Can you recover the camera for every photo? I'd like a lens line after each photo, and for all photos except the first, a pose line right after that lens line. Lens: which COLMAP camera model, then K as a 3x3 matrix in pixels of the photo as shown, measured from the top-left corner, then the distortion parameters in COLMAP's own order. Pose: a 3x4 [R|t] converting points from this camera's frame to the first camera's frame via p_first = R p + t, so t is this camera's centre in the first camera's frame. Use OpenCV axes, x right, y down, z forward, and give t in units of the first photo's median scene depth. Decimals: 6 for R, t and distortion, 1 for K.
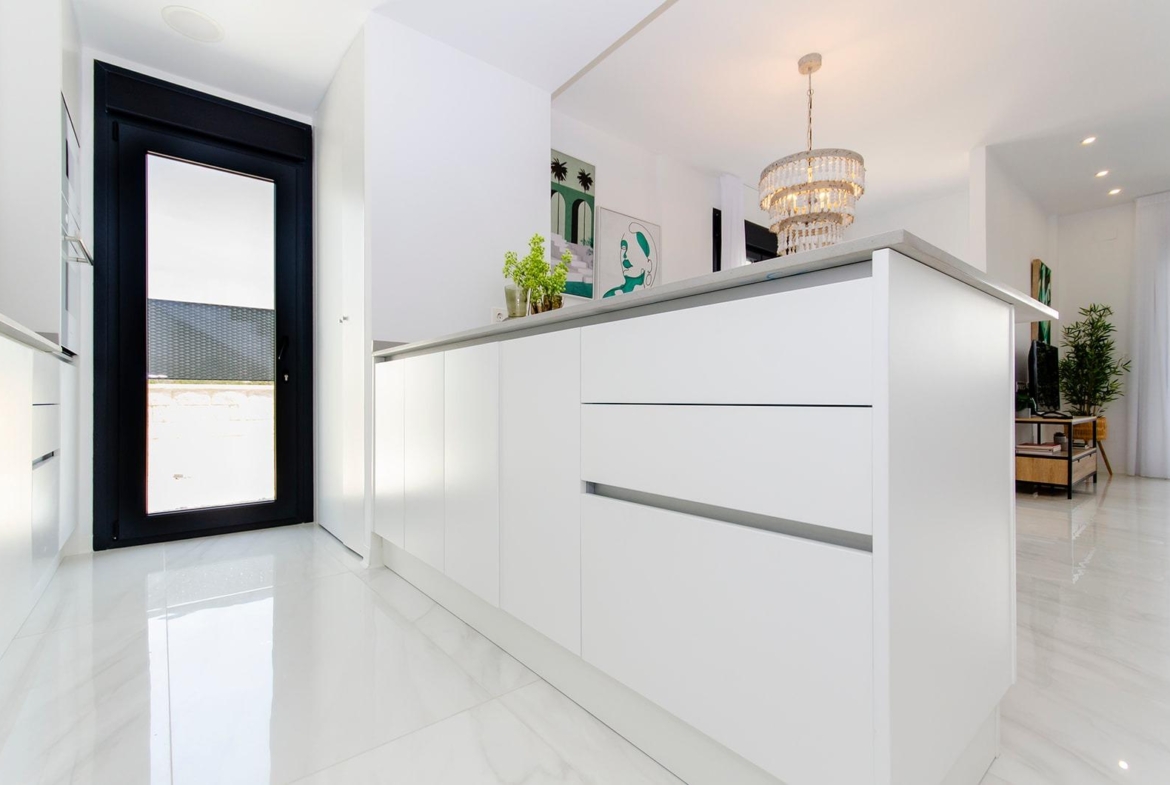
lens RADIAL K [[523.9, 0, 583.0], [0, 523.9, 399.6], [0, 0, 1]] dist [0.013542, -0.004958]
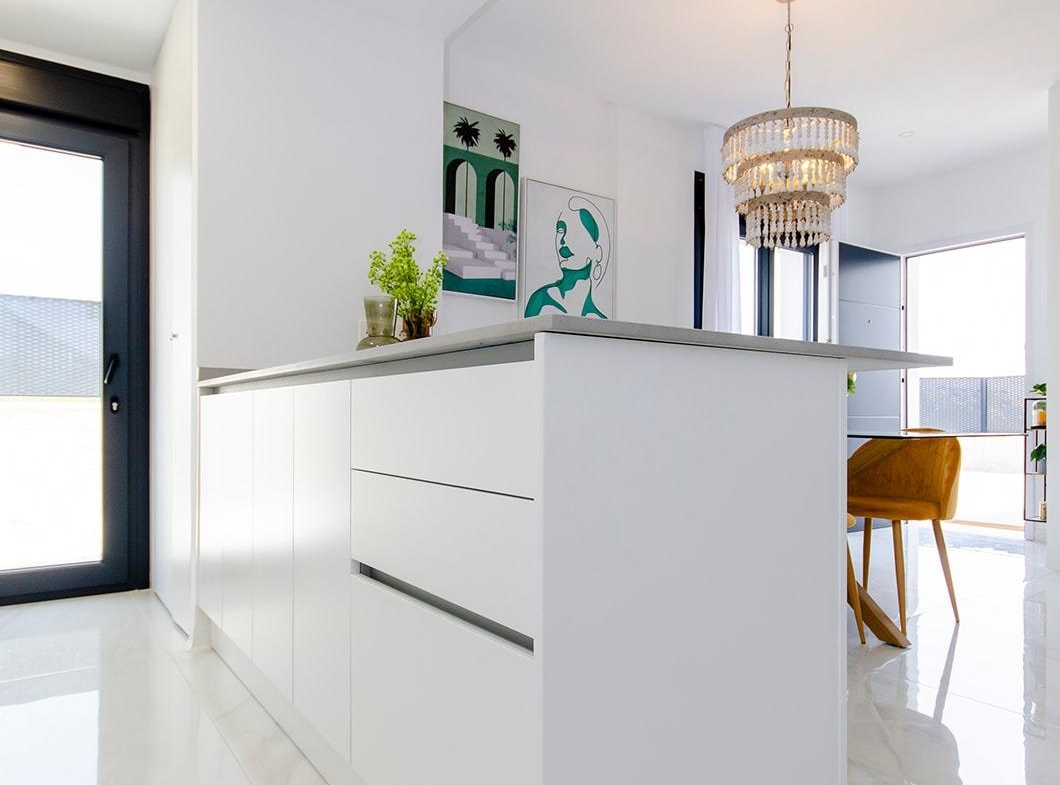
lens RADIAL K [[728.9, 0, 530.0], [0, 728.9, 421.9], [0, 0, 1]] dist [0.006199, 0.001879]
pose [[0.997758, 0.006209, -0.066636, 0.116021], [-0.005768, 0.999960, 0.006810, -0.025447], [0.066676, -0.006410, 0.997754, -0.051016]]
